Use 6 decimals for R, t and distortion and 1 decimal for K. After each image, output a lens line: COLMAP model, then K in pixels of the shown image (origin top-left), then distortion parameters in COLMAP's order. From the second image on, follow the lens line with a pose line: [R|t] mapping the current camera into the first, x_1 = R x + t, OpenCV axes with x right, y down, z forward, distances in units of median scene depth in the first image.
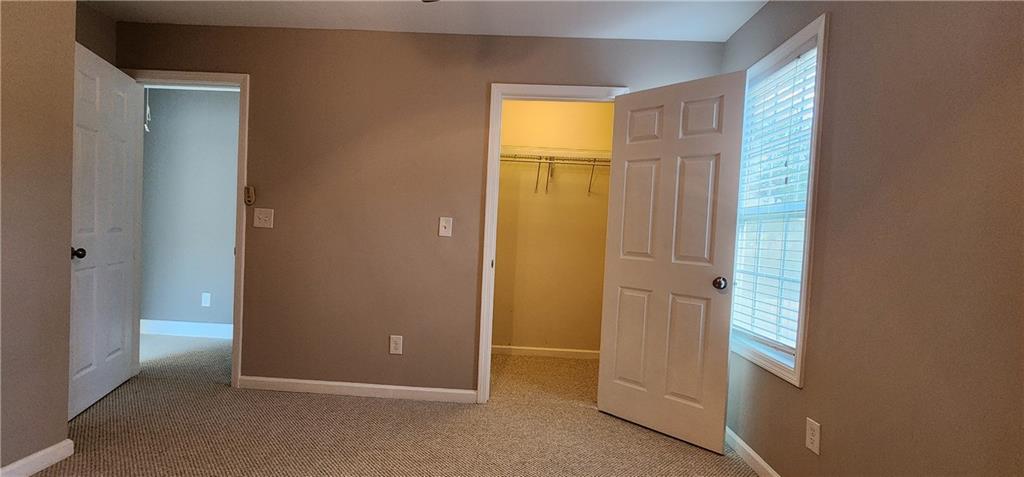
lens RADIAL K [[422.3, 0, 512.6], [0, 422.3, 234.8], [0, 0, 1]] dist [0.000179, 0.000815]
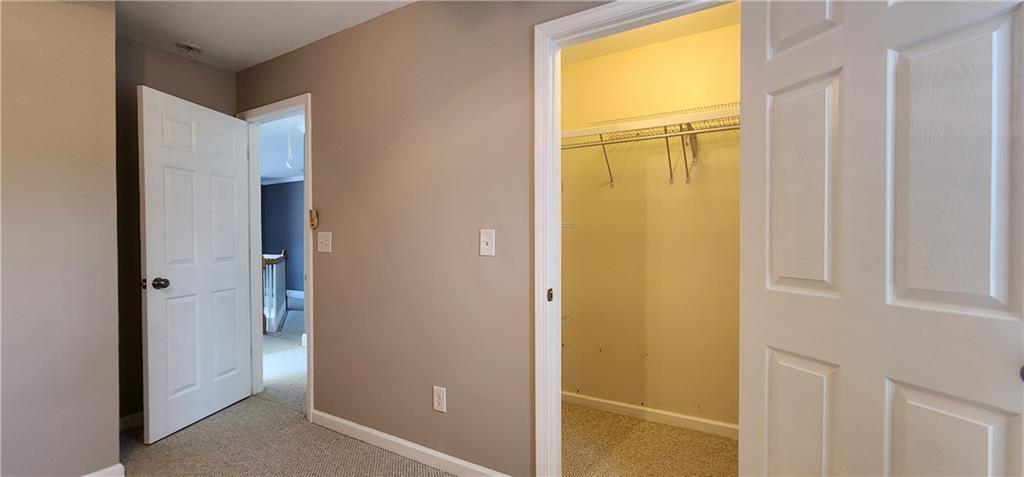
lens RADIAL K [[422.3, 0, 514.0], [0, 422.3, 239.0], [0, 0, 1]] dist [0.000179, 0.000815]
pose [[0.865622, -0.049833, -0.498212, 0.238731], [0.040326, 0.998741, -0.029832, -0.001556], [0.499071, 0.005732, 0.866542, 0.402633]]
